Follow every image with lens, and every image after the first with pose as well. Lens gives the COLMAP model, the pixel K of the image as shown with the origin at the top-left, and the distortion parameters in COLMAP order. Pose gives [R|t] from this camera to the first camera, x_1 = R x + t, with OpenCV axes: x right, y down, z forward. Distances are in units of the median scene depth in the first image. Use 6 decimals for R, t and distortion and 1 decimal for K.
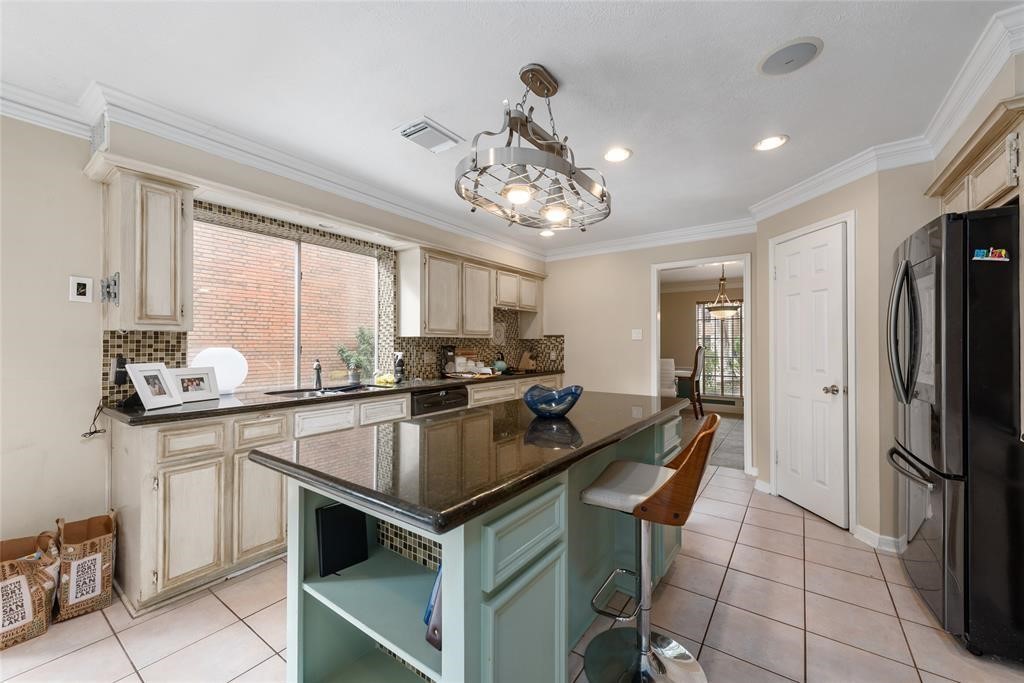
lens RADIAL K [[399.5, 0, 518.8], [0, 399.5, 342.1], [0, 0, 1]] dist [0.001979, 0.000246]
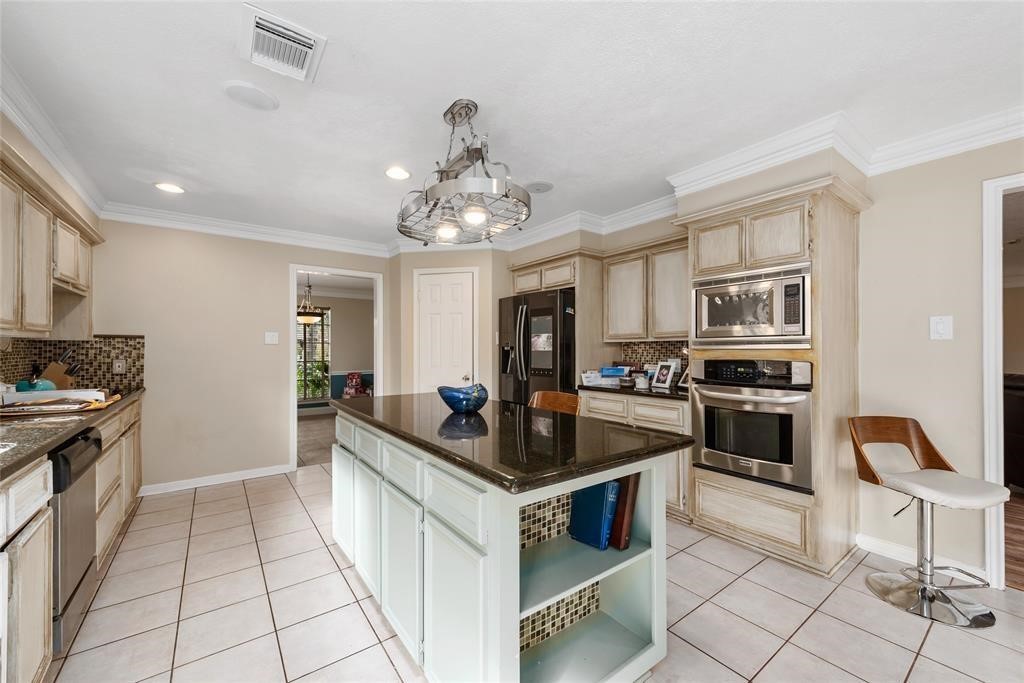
lens RADIAL K [[399.5, 0, 522.8], [0, 399.5, 347.1], [0, 0, 1]] dist [0.001979, 0.000246]
pose [[0.285544, 0.003699, 0.958359, -0.352155], [-0.005686, 0.999981, -0.002165, -0.000352], [-0.958349, -0.004831, 0.285560, 0.188482]]
